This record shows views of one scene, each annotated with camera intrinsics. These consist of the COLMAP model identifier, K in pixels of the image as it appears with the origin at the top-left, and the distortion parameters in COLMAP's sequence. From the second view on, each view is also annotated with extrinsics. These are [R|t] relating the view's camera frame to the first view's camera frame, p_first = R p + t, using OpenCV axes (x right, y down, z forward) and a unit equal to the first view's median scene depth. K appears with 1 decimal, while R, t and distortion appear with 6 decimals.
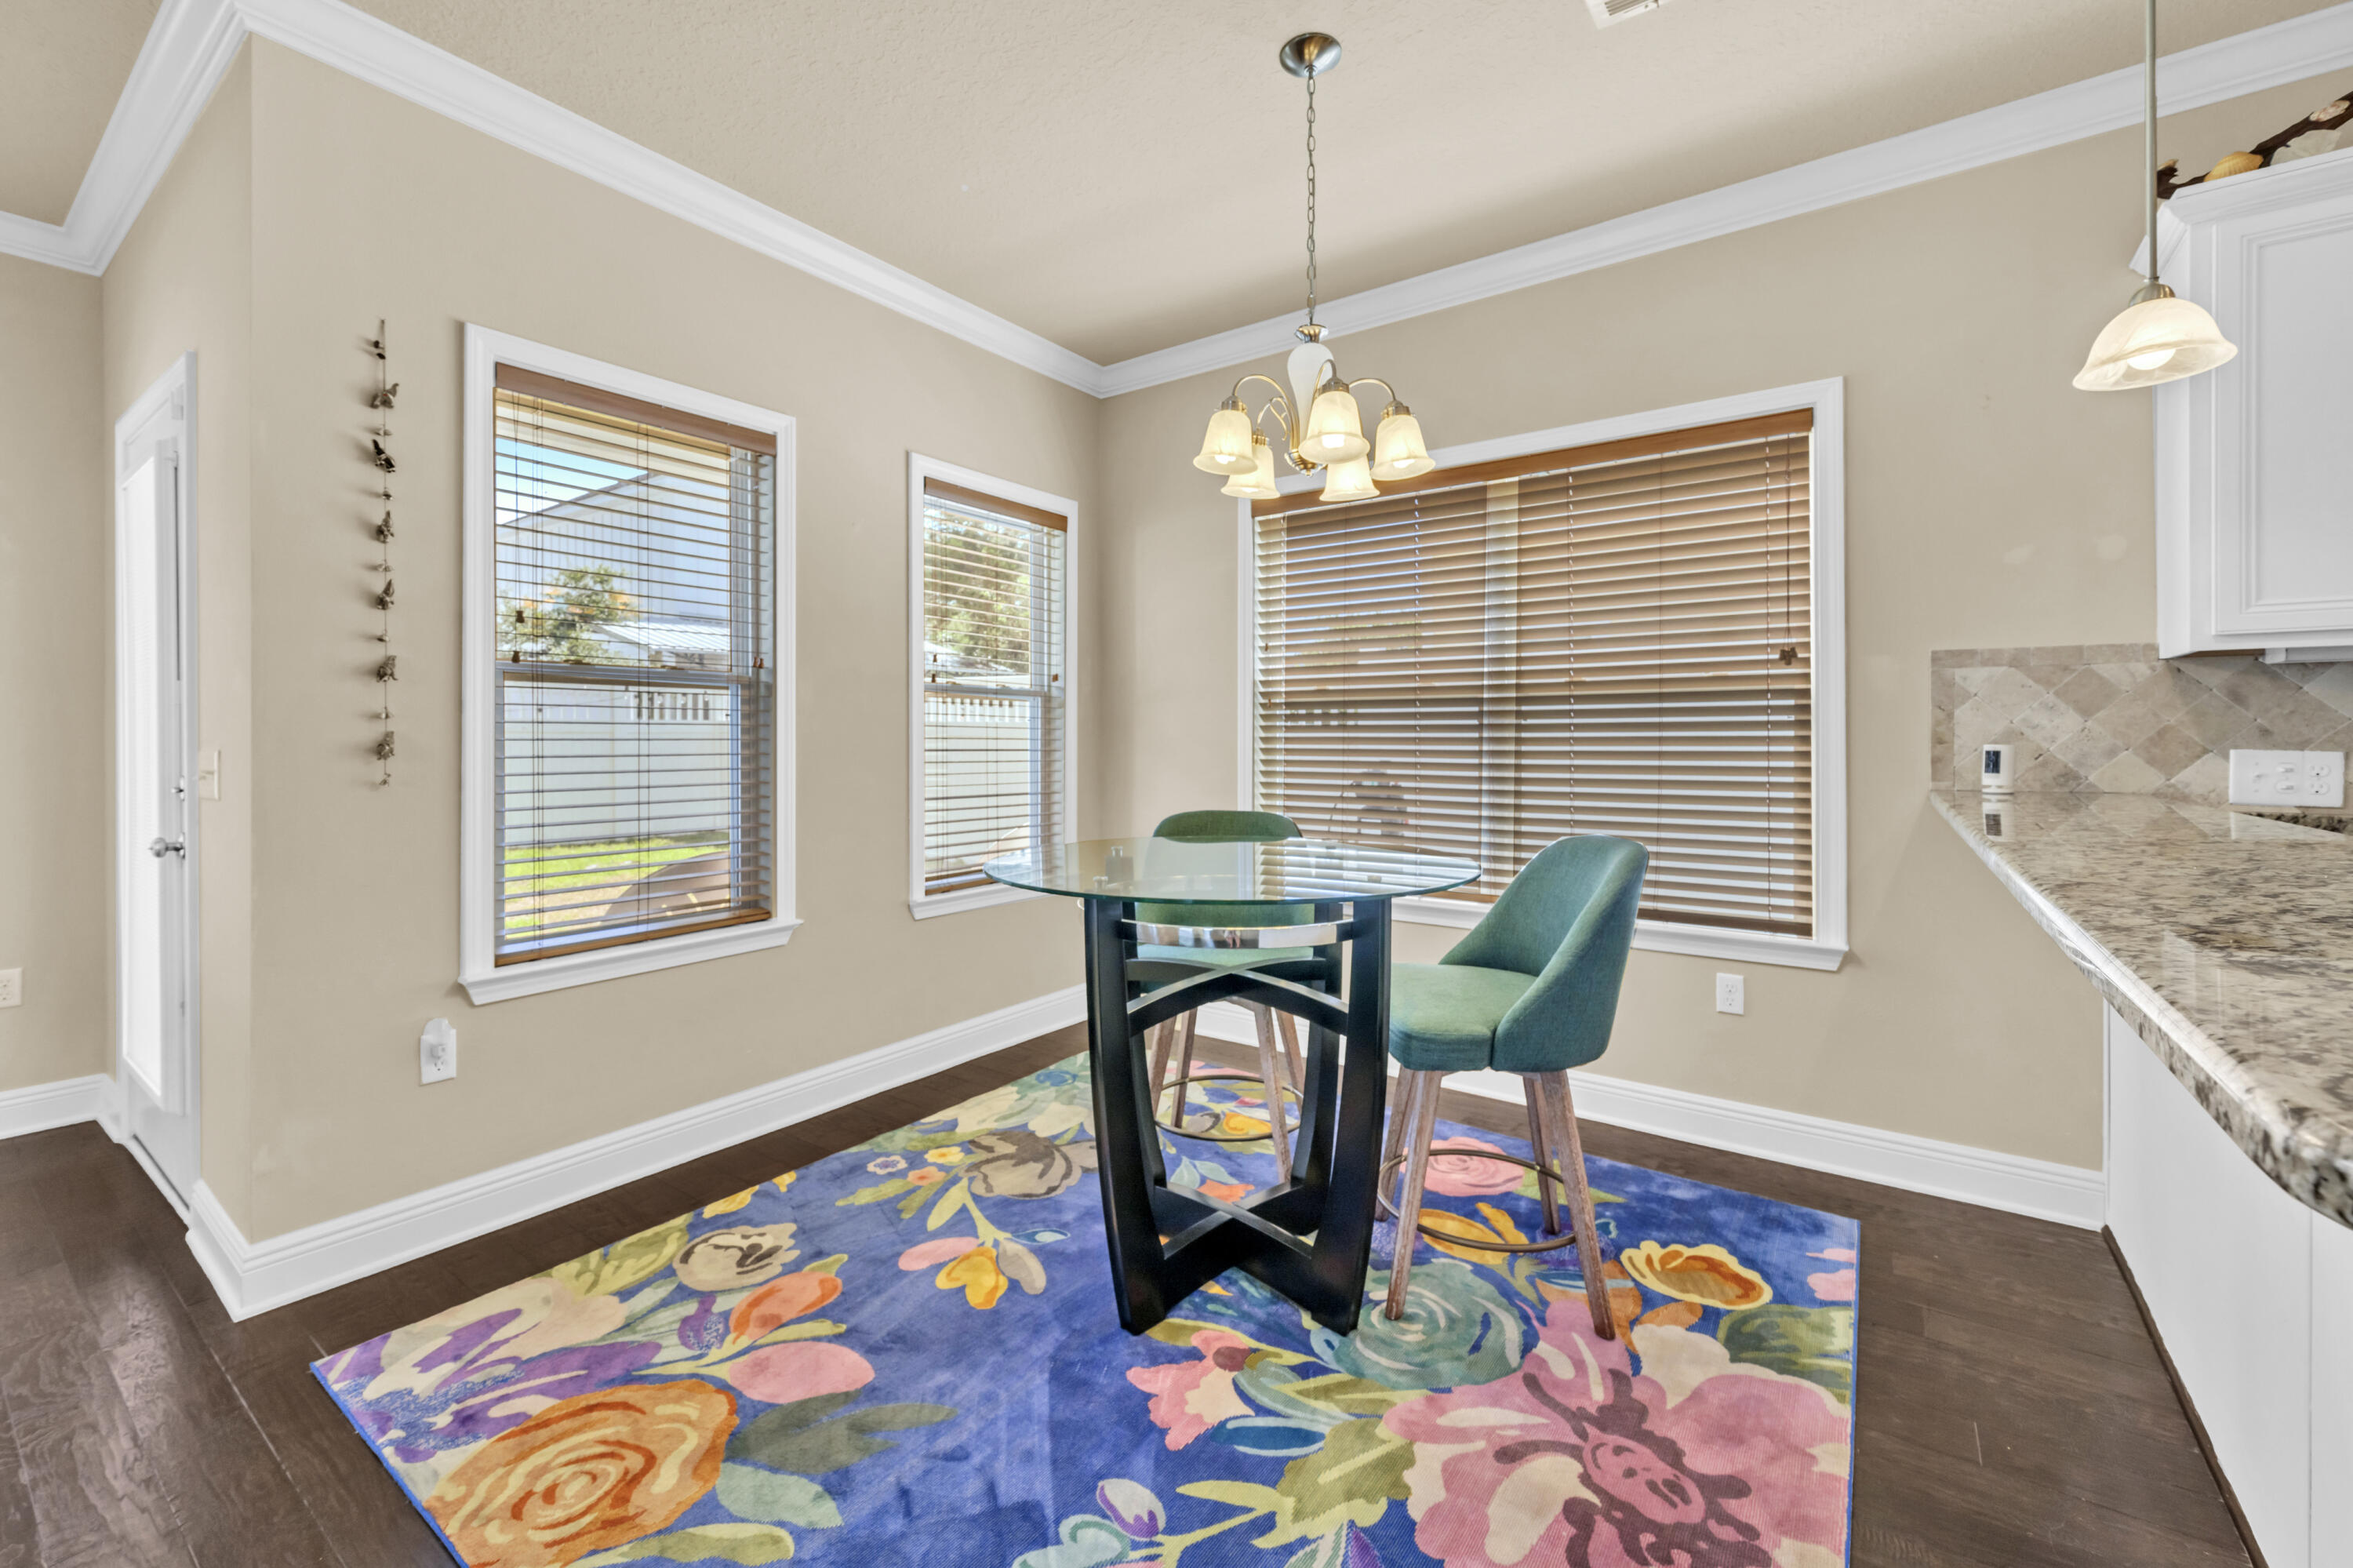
lens RADIAL K [[940.6, 0, 1157.8], [0, 940.6, 746.0], [0, 0, 1]] dist [-0.002450, -0.000803]
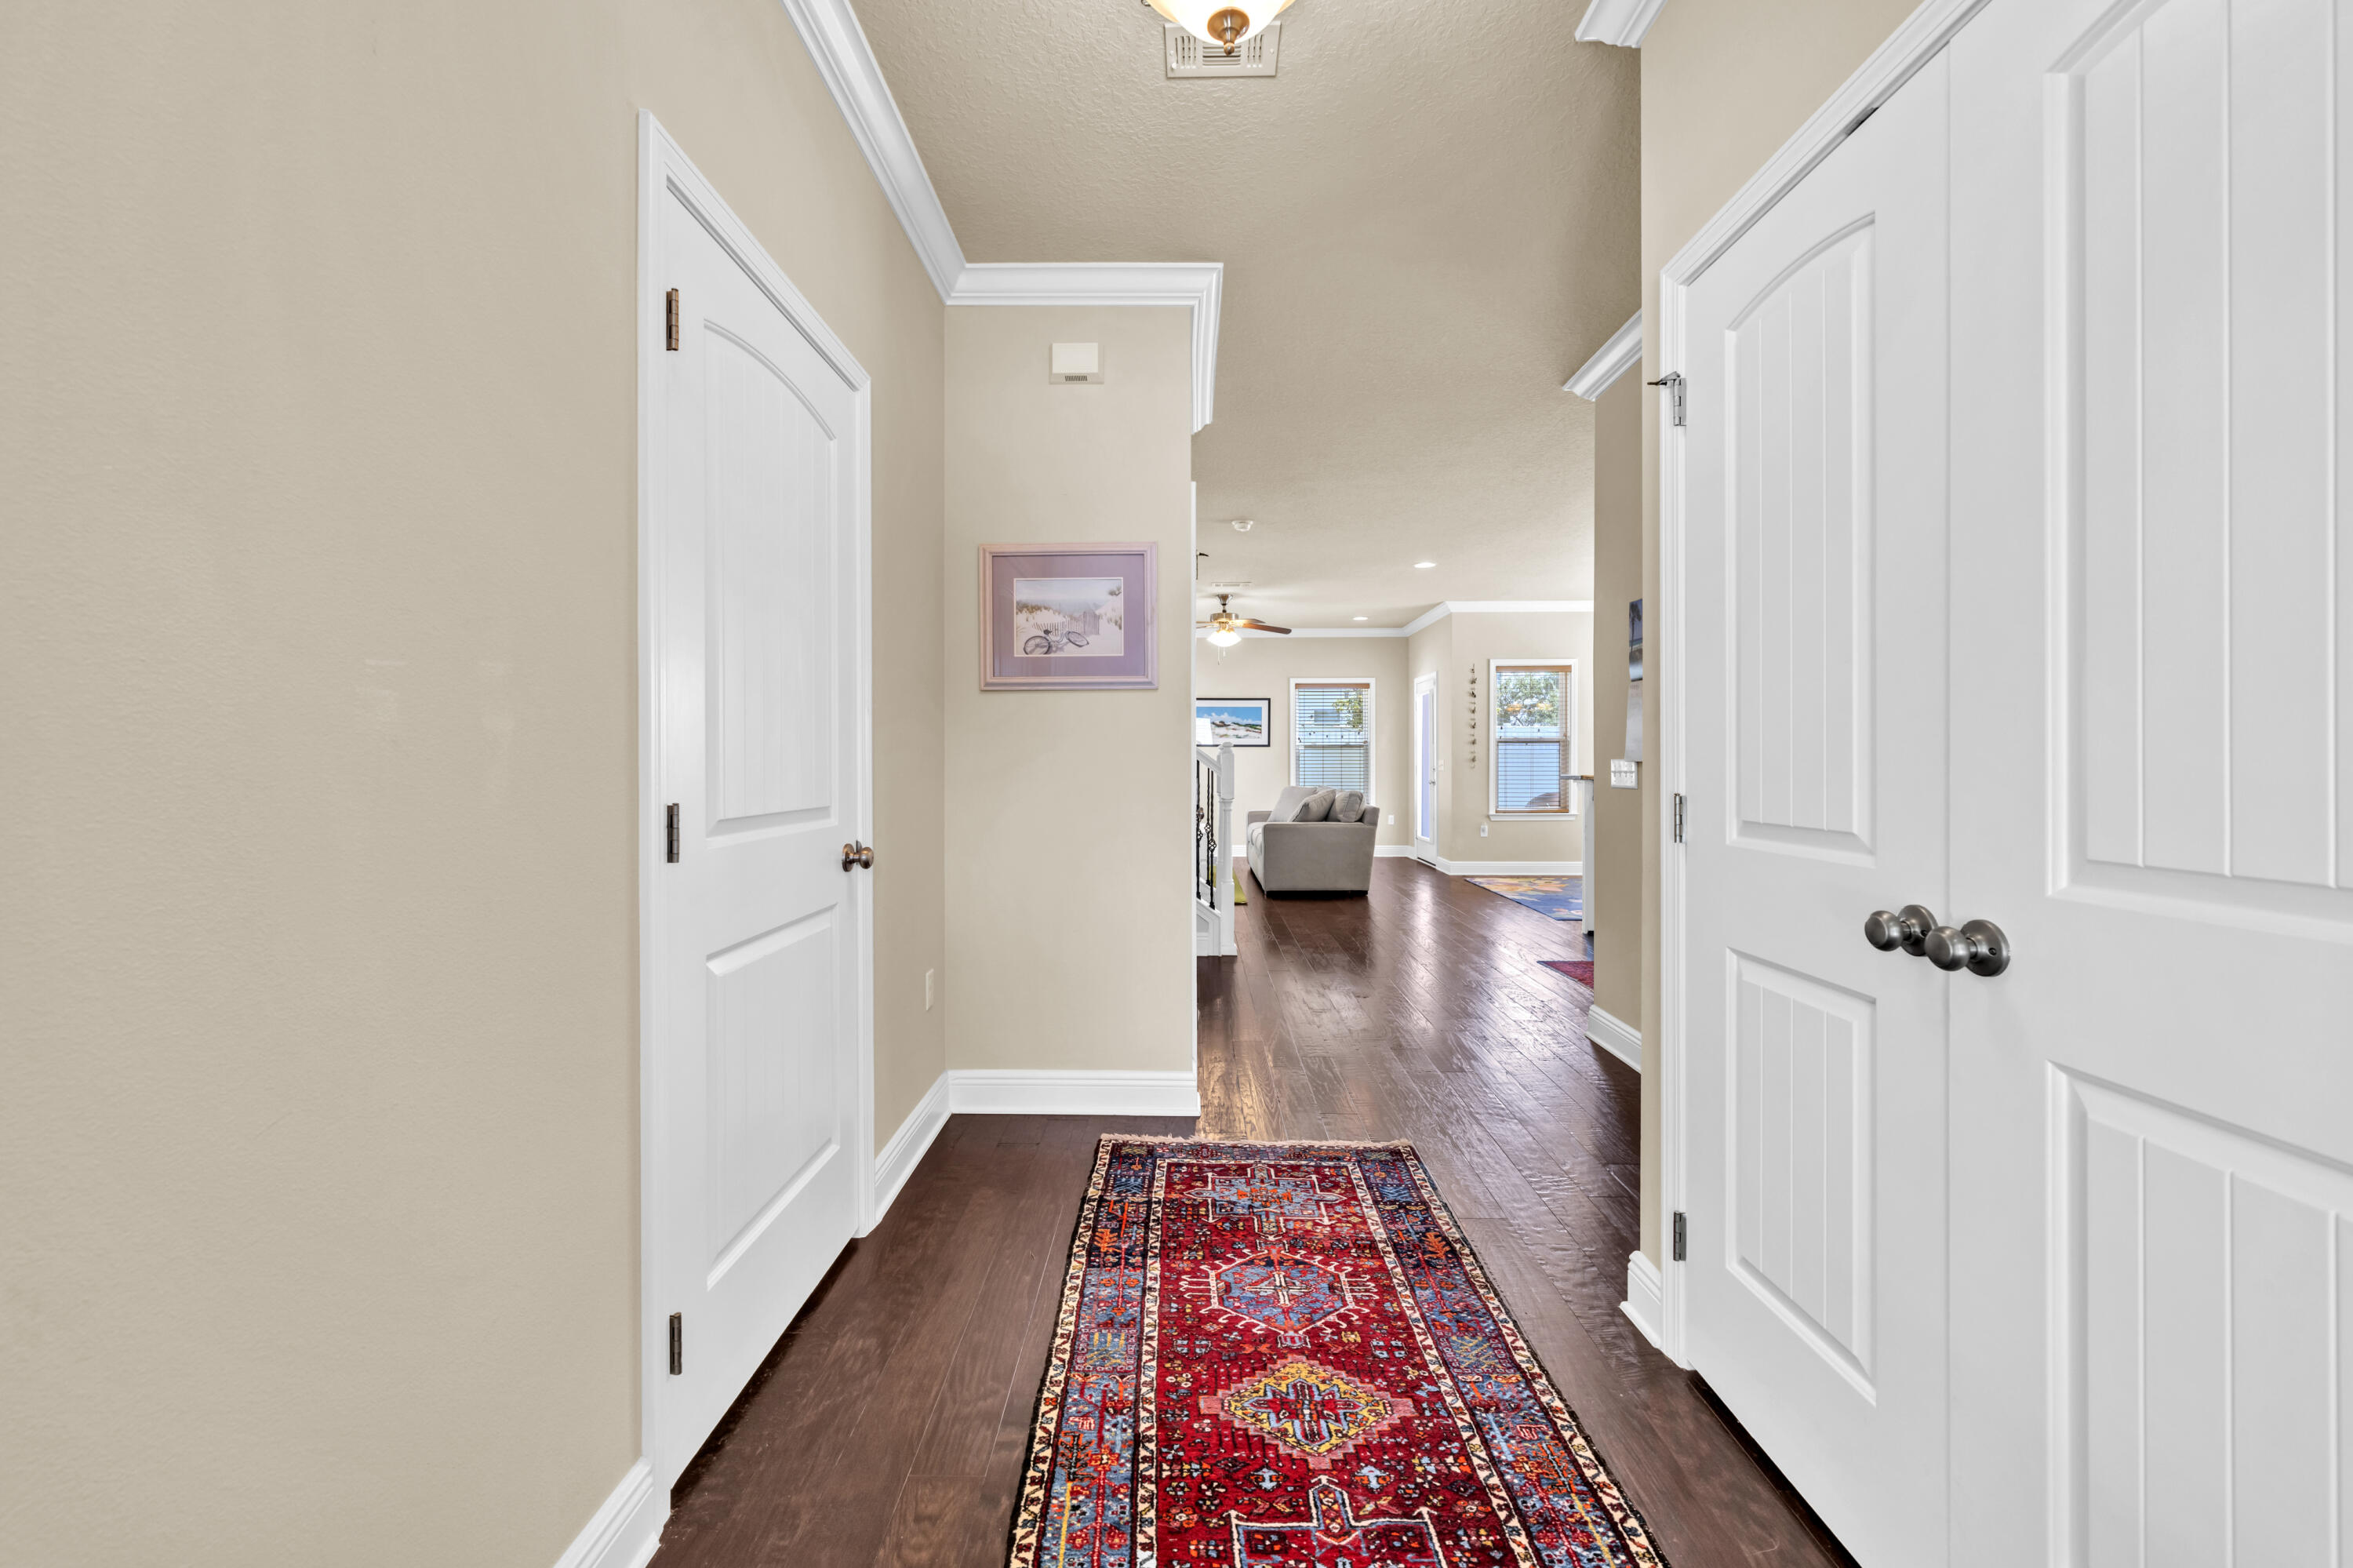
lens RADIAL K [[940.6, 0, 1173.7], [0, 940.6, 763.8], [0, 0, 1]] dist [-0.002450, -0.000803]
pose [[0.578895, 0.004371, -0.815390, 1.831717], [-0.002048, 0.999990, 0.003907, 0.006468], [0.815400, -0.000592, 0.578898, -2.527213]]
